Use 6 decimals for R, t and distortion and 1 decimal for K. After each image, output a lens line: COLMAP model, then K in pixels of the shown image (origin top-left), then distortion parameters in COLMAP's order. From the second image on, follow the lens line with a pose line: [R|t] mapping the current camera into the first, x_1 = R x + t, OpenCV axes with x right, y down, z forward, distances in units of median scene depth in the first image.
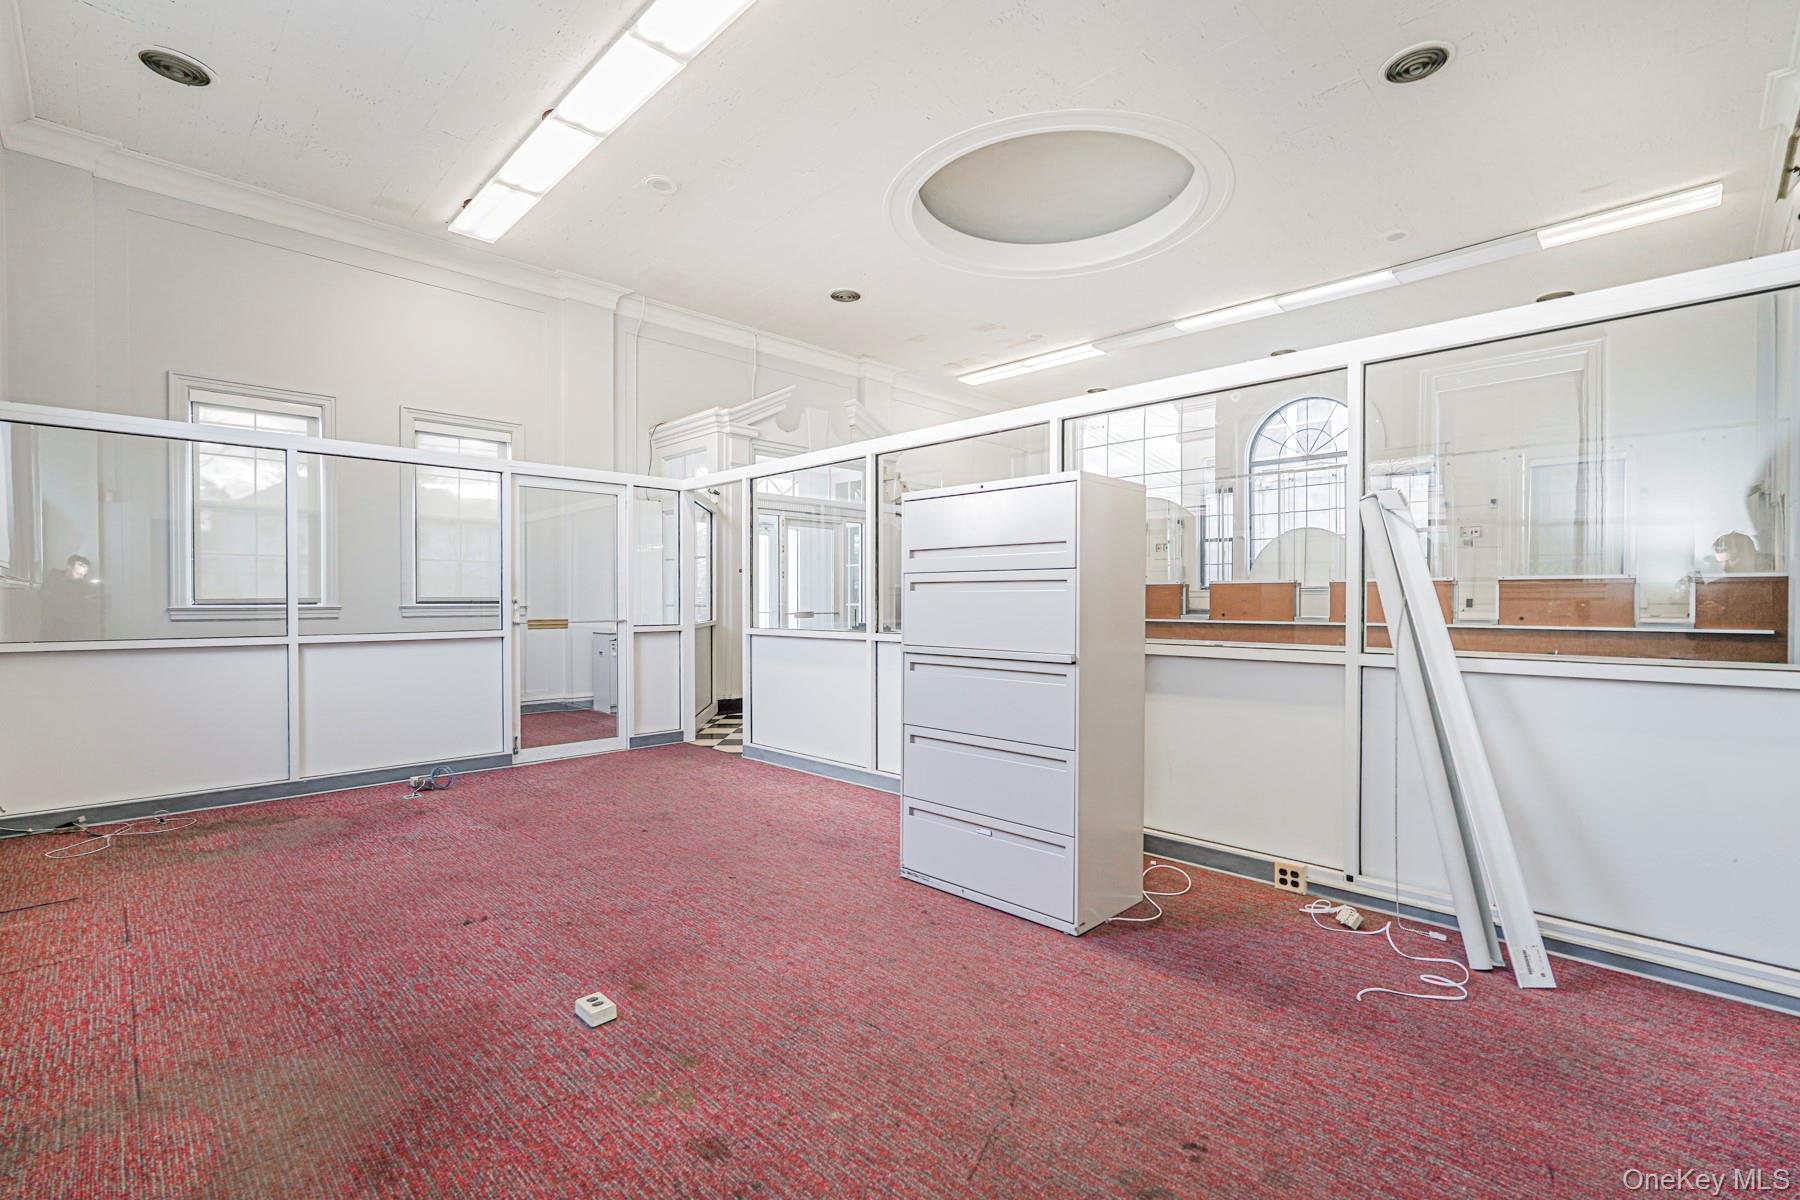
lens RADIAL K [[815.5, 0, 900.0], [0, 815.5, 600.0], [0, 0, 1]] dist [-0.000675, 0.000068]
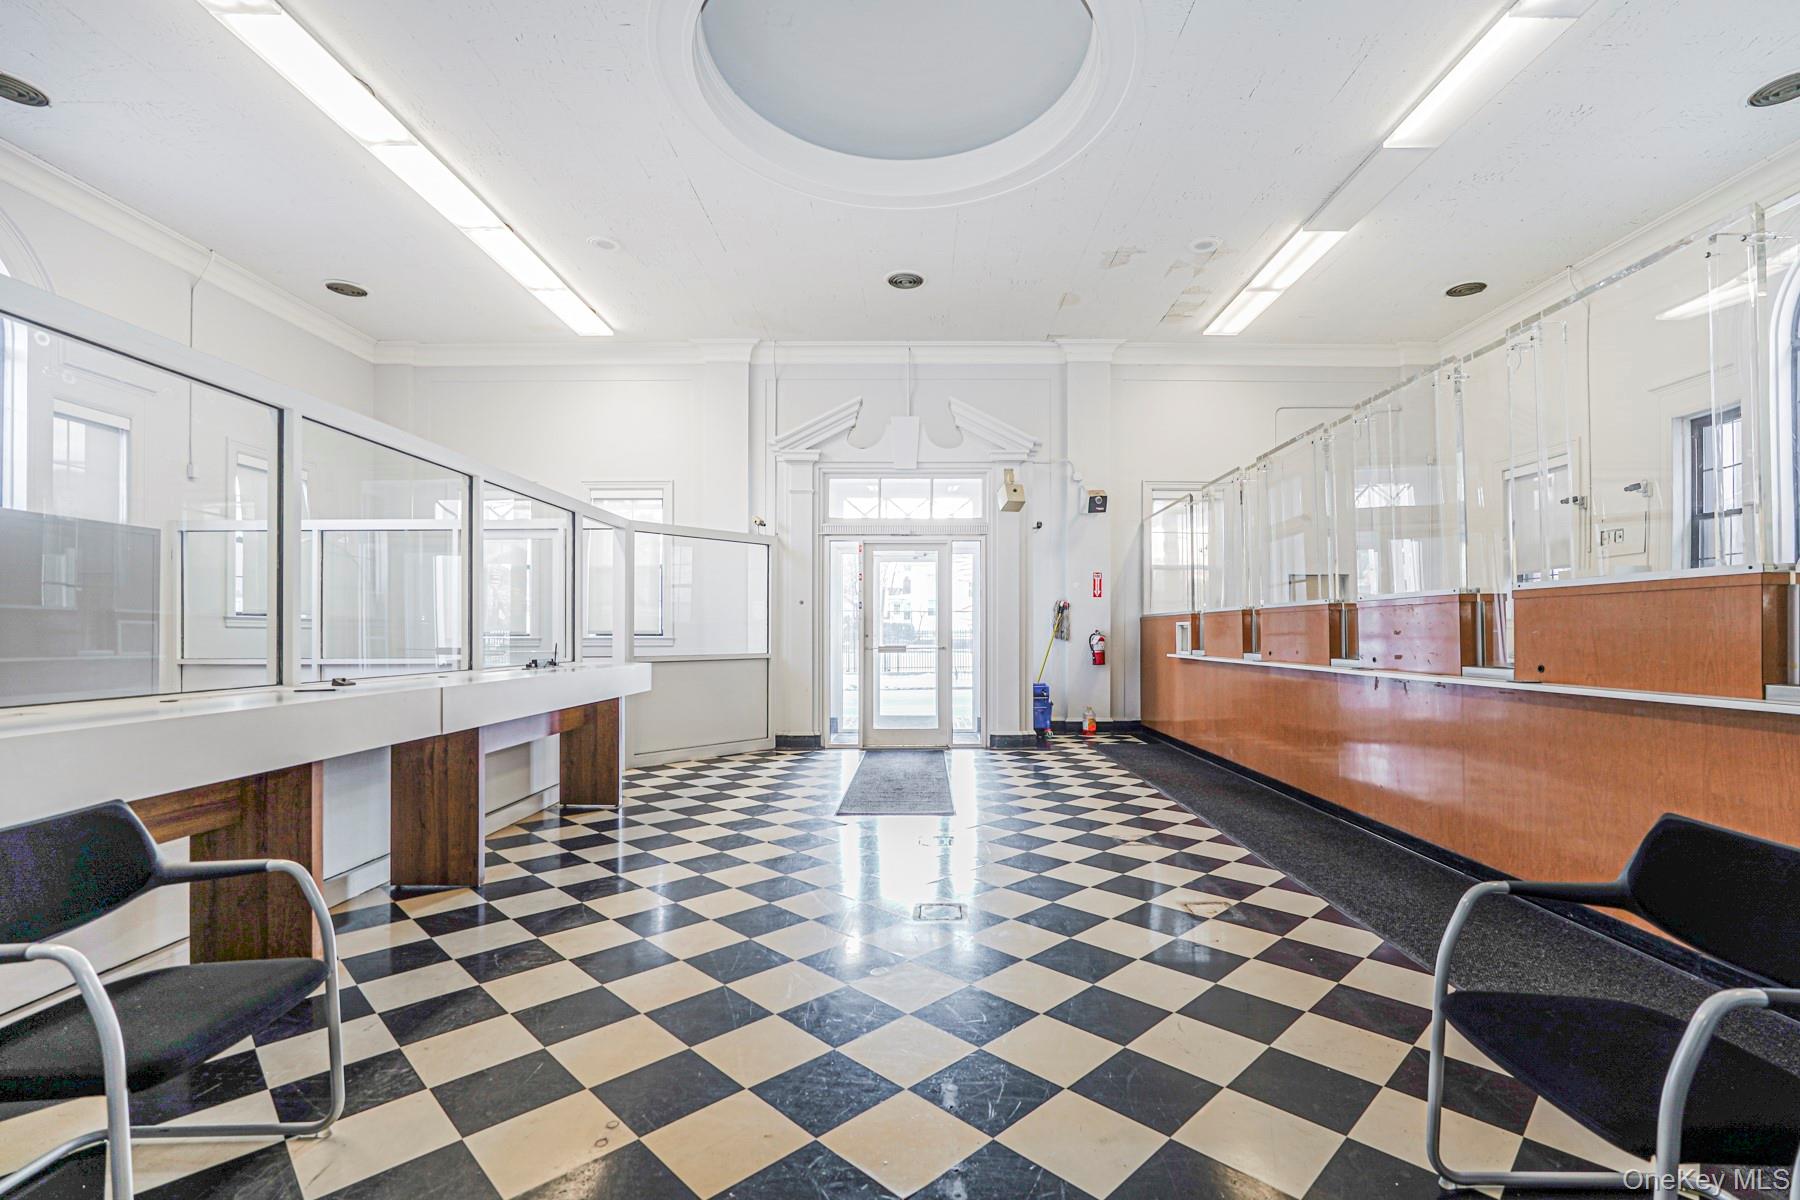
lens RADIAL K [[808.1, 0, 901.5], [0, 808.1, 622.8], [0, 0, 1]] dist [-0.001644, -0.000056]
pose [[0.698749, -0.006329, -0.715339, 0.541813], [-0.000560, 0.999956, -0.009395, -0.001901], [0.715367, 0.006965, 0.698714, 0.399089]]
